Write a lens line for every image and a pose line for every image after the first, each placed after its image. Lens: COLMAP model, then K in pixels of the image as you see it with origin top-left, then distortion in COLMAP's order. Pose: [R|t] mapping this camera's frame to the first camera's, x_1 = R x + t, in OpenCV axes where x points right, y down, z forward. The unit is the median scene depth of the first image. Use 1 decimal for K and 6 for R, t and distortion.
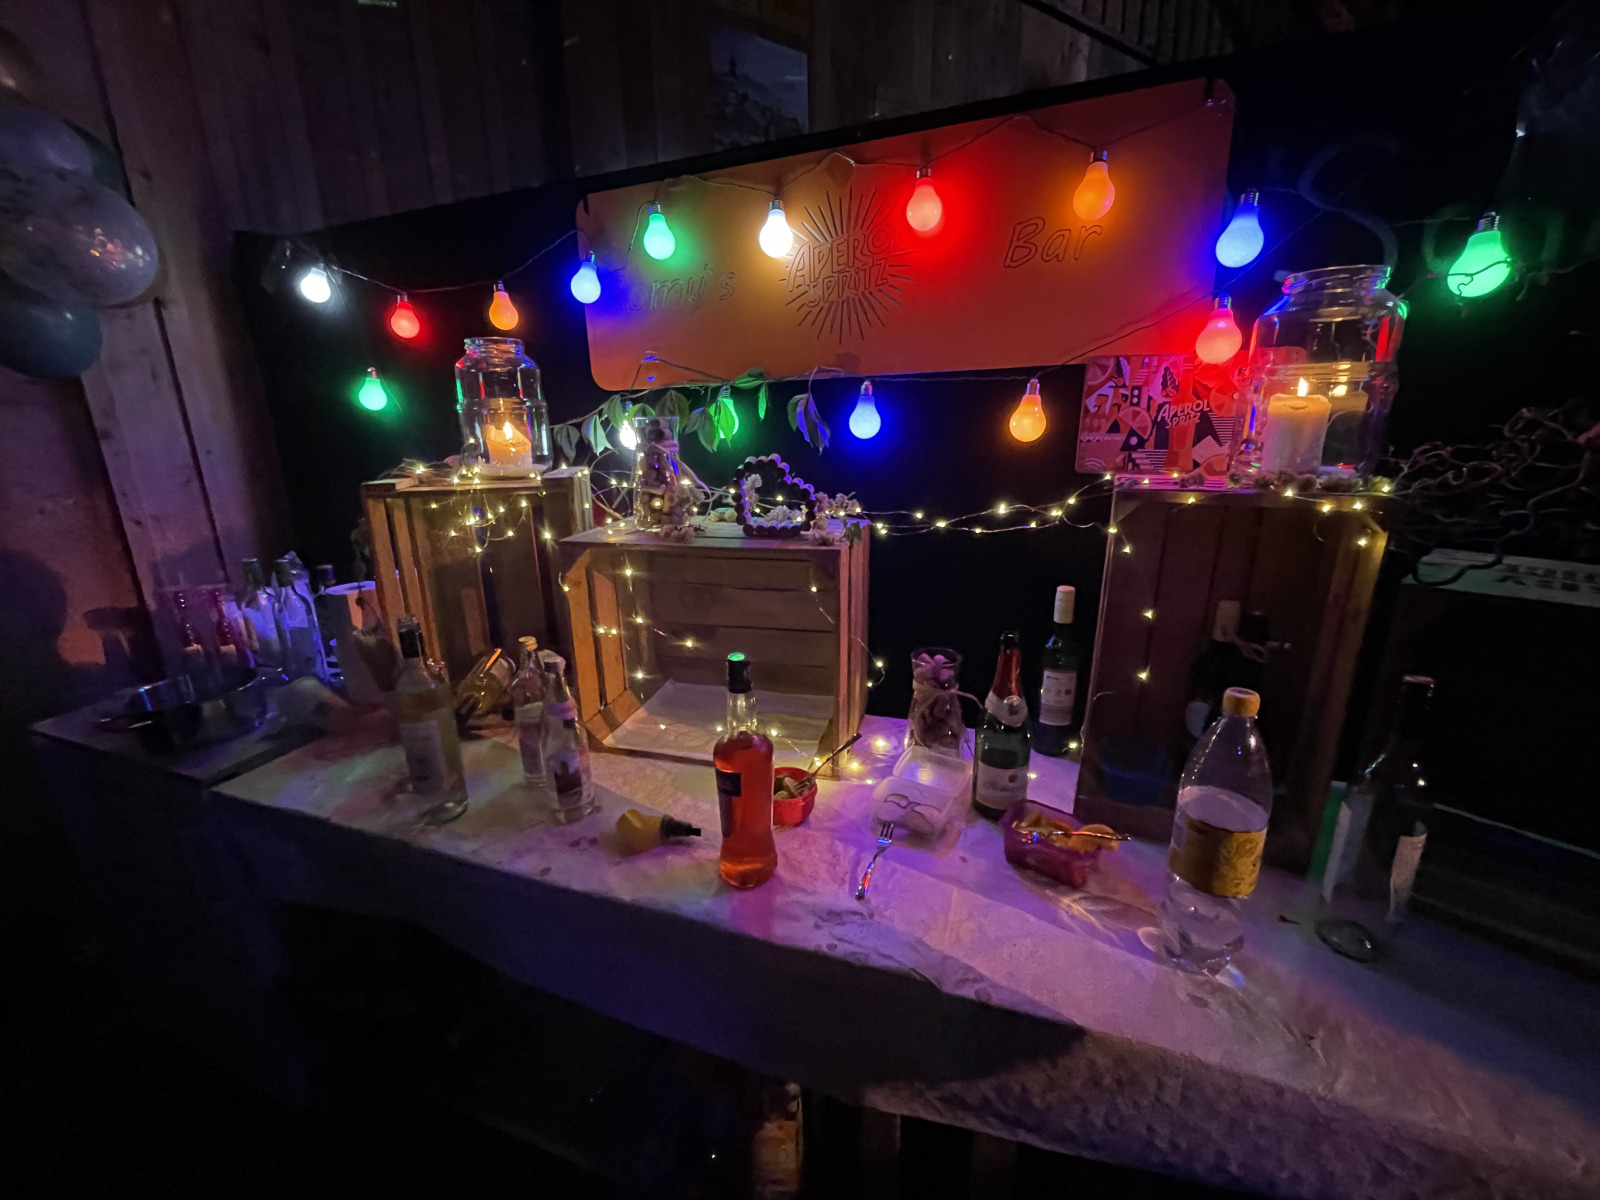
lens RADIAL K [[642.8, 0, 802.6], [0, 642.8, 608.9], [0, 0, 1]] dist [0.001785, 0.000032]
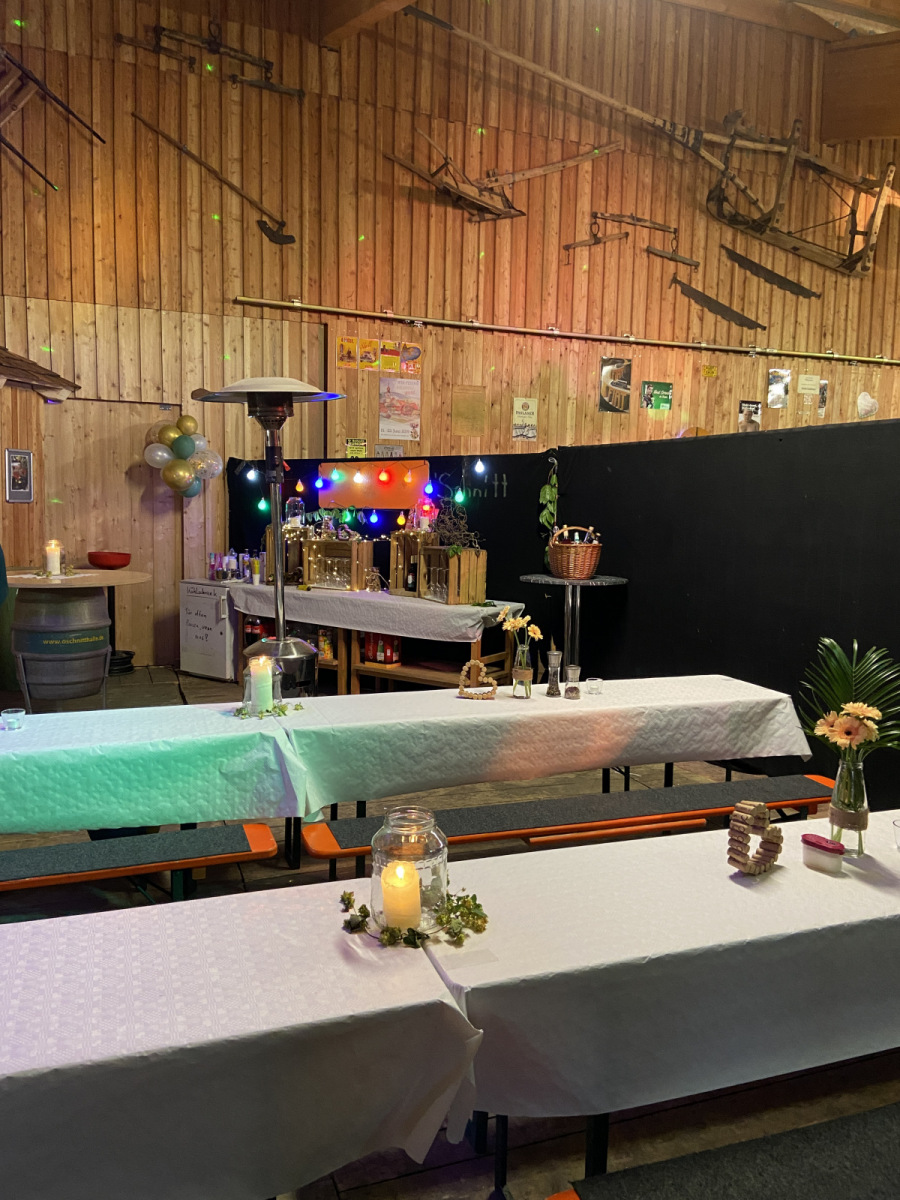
lens RADIAL K [[915.7, 0, 458.1], [0, 915.7, 605.9], [0, 0, 1]] dist [0.099189, -0.116469]
pose [[0.970974, 0.059464, -0.231674, 2.019118], [-0.097375, 0.982976, -0.155810, 1.143303], [0.218465, 0.173847, 0.960235, -4.503609]]
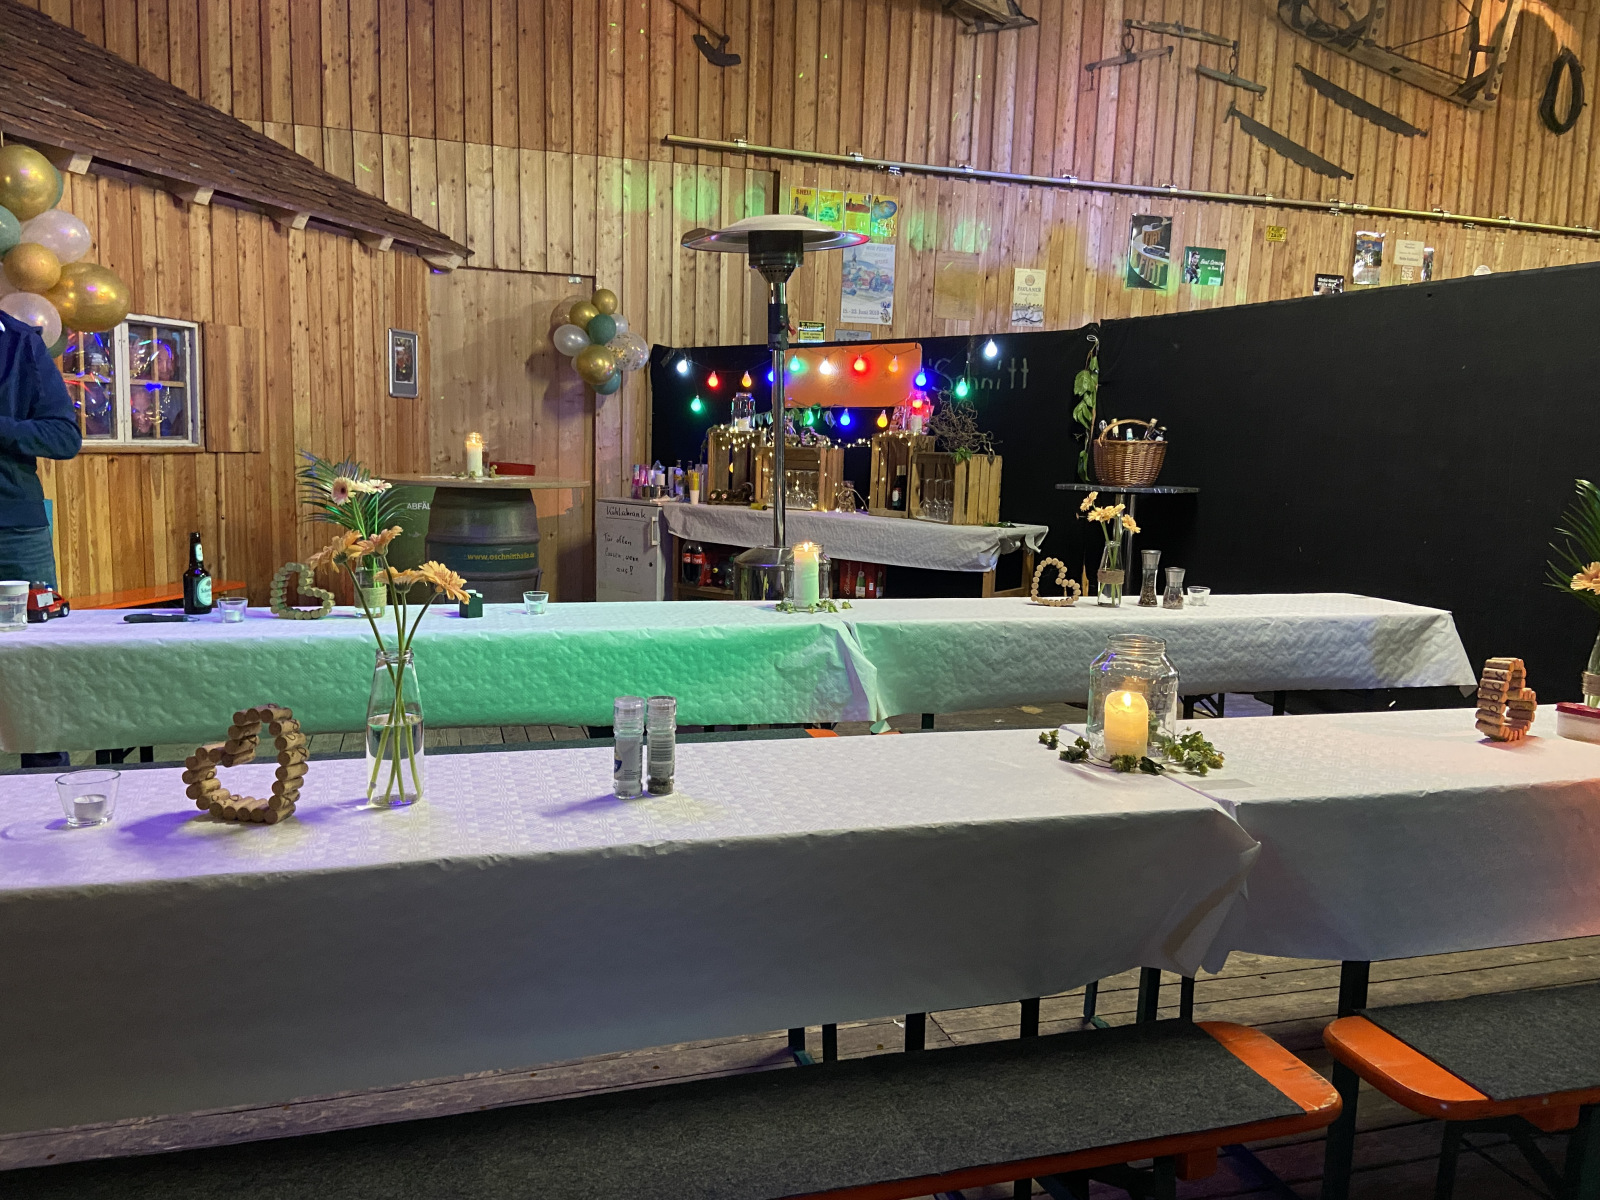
lens RADIAL K [[1220.9, 0, 796.1], [0, 1220.9, 616.2], [0, 0, 1]] dist [0.099189, -0.116469]
pose [[0.954438, 0.083154, -0.286590, 1.698483], [-0.121158, 0.985653, -0.117509, 1.445802], [0.272707, 0.146878, 0.950820, -4.811577]]
